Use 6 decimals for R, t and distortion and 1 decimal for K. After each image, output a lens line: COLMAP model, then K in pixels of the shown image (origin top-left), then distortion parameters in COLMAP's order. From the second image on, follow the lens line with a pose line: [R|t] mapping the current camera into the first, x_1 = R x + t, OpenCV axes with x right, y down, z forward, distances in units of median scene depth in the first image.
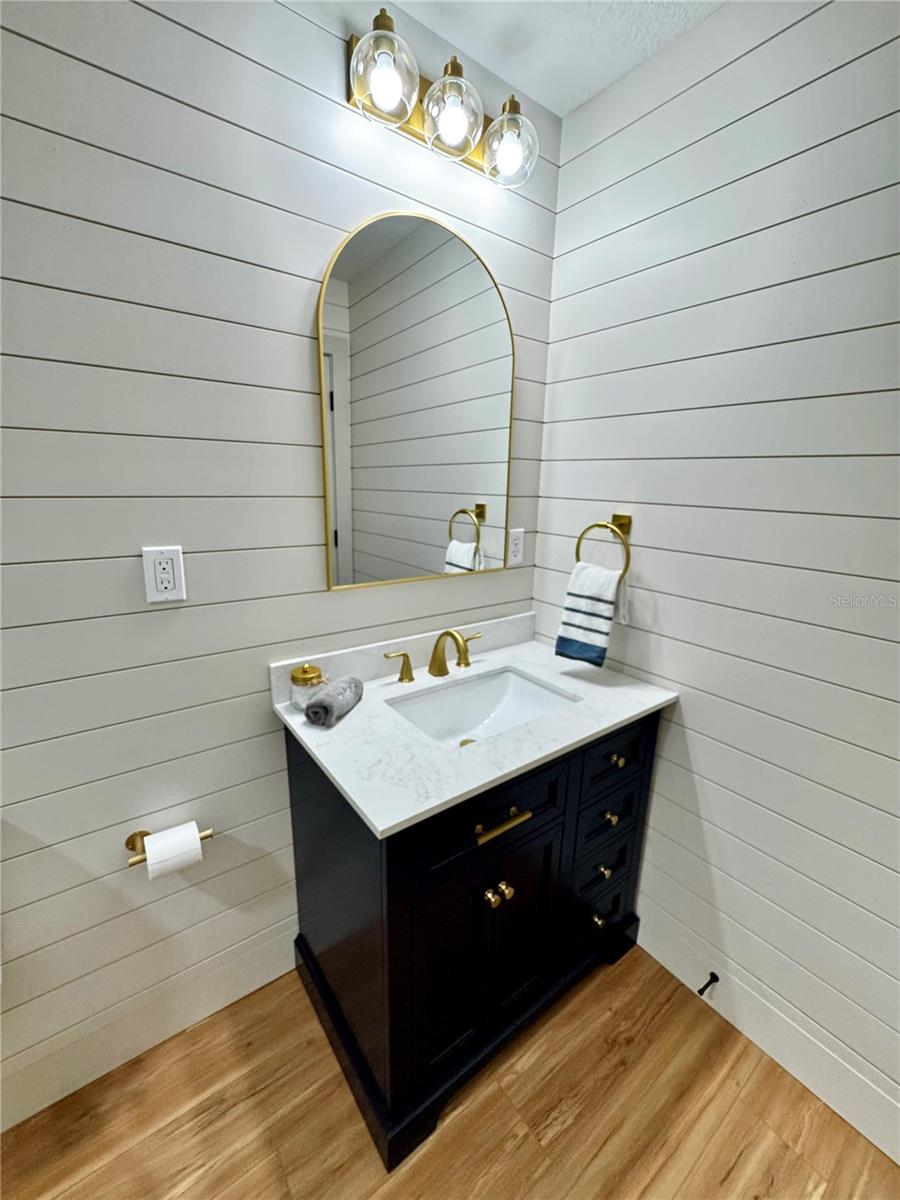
lens RADIAL K [[475.4, 0, 450.0], [0, 475.4, 600.0], [0, 0, 1]] dist [-0.012468, 0.000068]
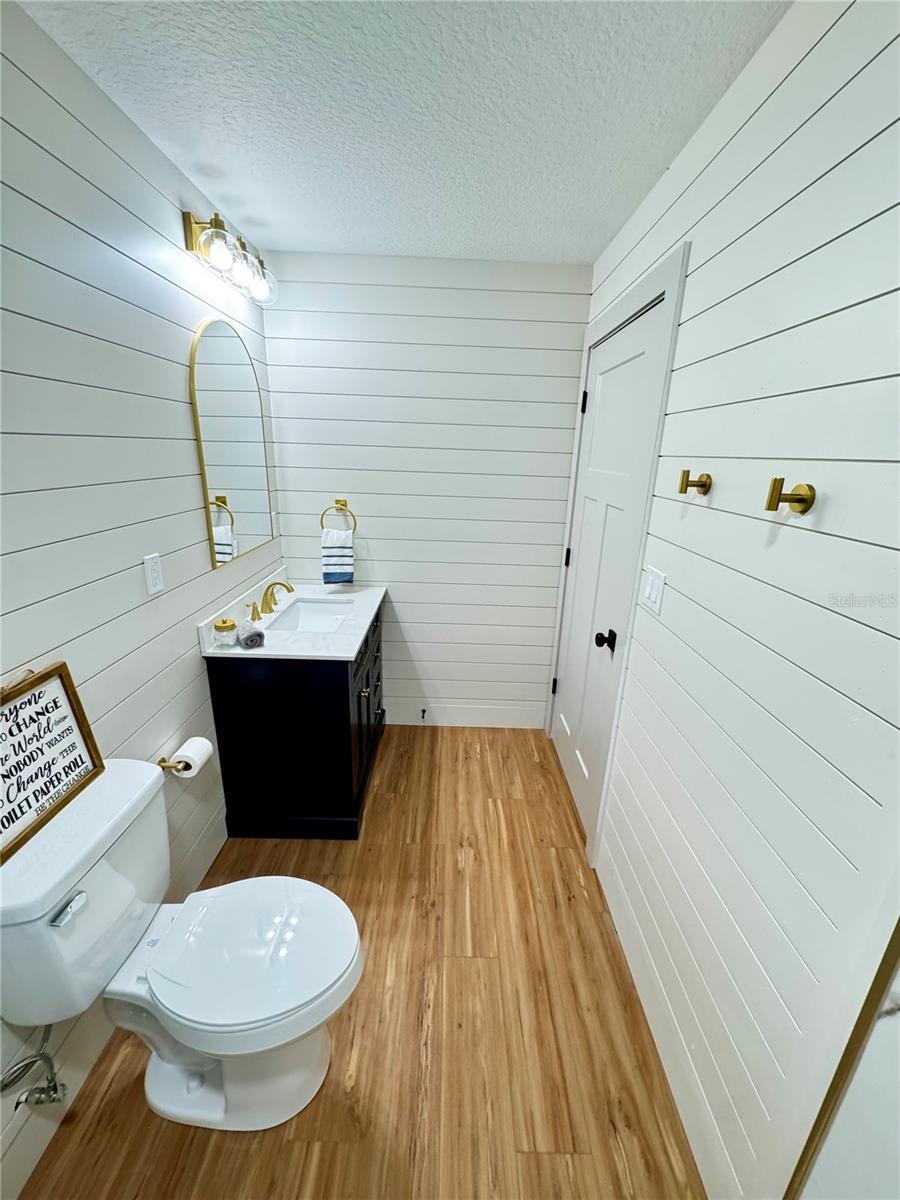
lens RADIAL K [[480.4, 0, 453.1], [0, 480.4, 598.0], [0, 0, 1]] dist [-0.002225, -0.000271]
pose [[0.593298, -0.241546, 0.767888, -0.928769], [0.174603, 0.969824, 0.170162, -0.054815], [-0.785819, 0.033119, 0.617570, -0.488910]]
